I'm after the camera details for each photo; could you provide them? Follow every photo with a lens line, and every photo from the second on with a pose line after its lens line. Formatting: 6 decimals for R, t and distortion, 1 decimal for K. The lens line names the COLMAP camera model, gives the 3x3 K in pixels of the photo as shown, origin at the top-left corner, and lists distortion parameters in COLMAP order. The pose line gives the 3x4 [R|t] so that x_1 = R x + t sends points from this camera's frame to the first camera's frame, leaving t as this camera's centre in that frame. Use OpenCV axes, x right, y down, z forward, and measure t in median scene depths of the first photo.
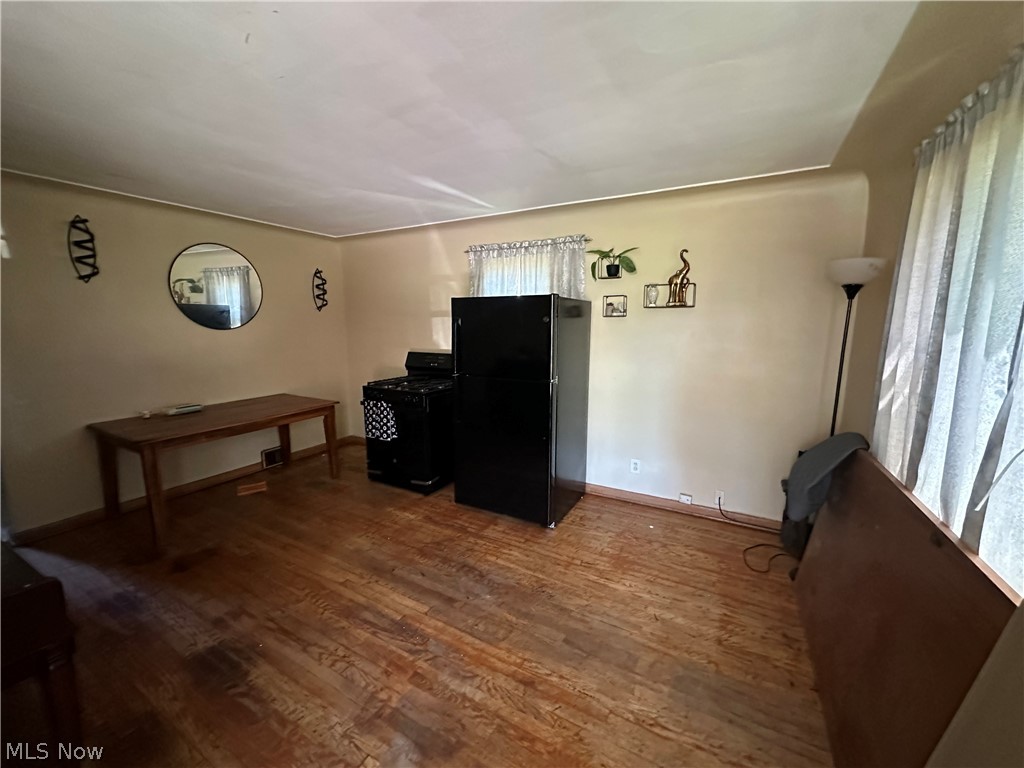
lens RADIAL K [[410.3, 0, 510.8], [0, 410.3, 385.5], [0, 0, 1]] dist [0.000580, -0.000599]
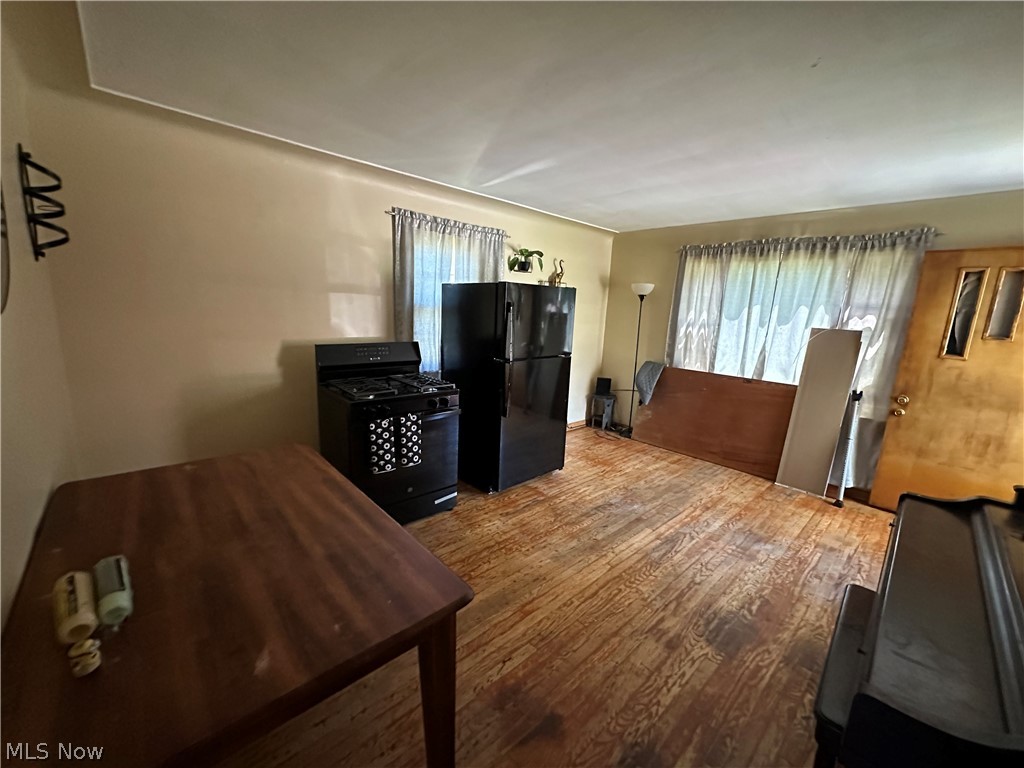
lens RADIAL K [[410.3, 0, 511.5], [0, 410.3, 386.7], [0, 0, 1]] dist [0.000580, -0.000599]
pose [[0.301581, -0.173262, 0.937566, -1.382502], [0.102138, 0.983562, 0.148908, -0.145658], [-0.947954, 0.050853, 0.314320, 0.892479]]
